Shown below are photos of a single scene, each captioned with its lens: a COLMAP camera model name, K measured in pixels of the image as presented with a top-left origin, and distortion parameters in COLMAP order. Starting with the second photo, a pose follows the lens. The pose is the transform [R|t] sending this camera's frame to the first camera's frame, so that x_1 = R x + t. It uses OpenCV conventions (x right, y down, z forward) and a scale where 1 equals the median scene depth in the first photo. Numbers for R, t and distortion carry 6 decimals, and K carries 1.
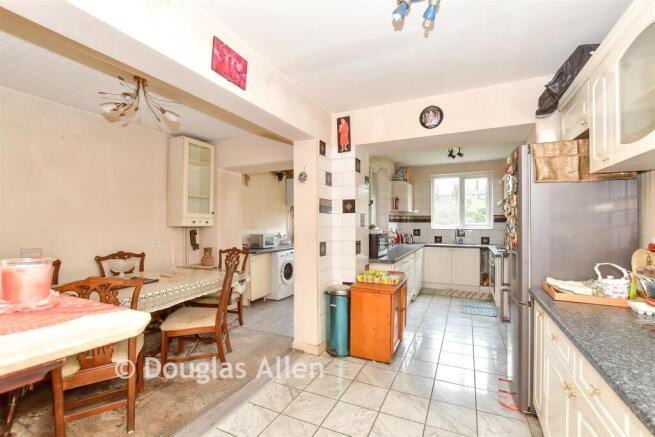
lens RADIAL K [[293.7, 0, 327.5], [0, 293.7, 218.5], [0, 0, 1]] dist [0.001346, 0.000134]
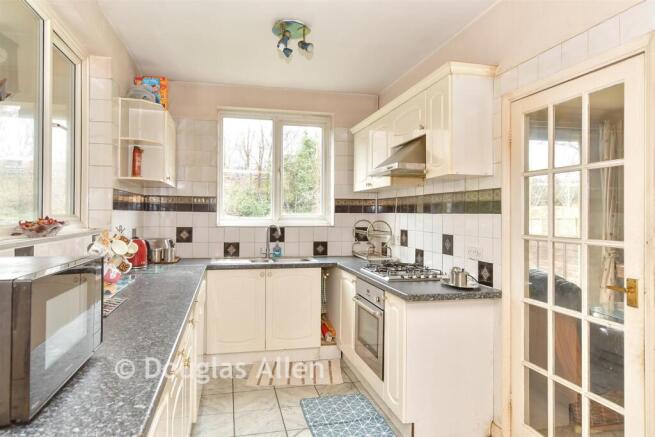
lens RADIAL K [[416.1, 0, 327.5], [0, 416.1, 218.5], [0, 0, 1]] dist [-0.002229, -0.000587]
pose [[0.776919, 0.006355, 0.629568, 0.087555], [-0.017031, 0.999795, 0.010925, 0.013999], [-0.629370, -0.019210, 0.776868, 0.410520]]
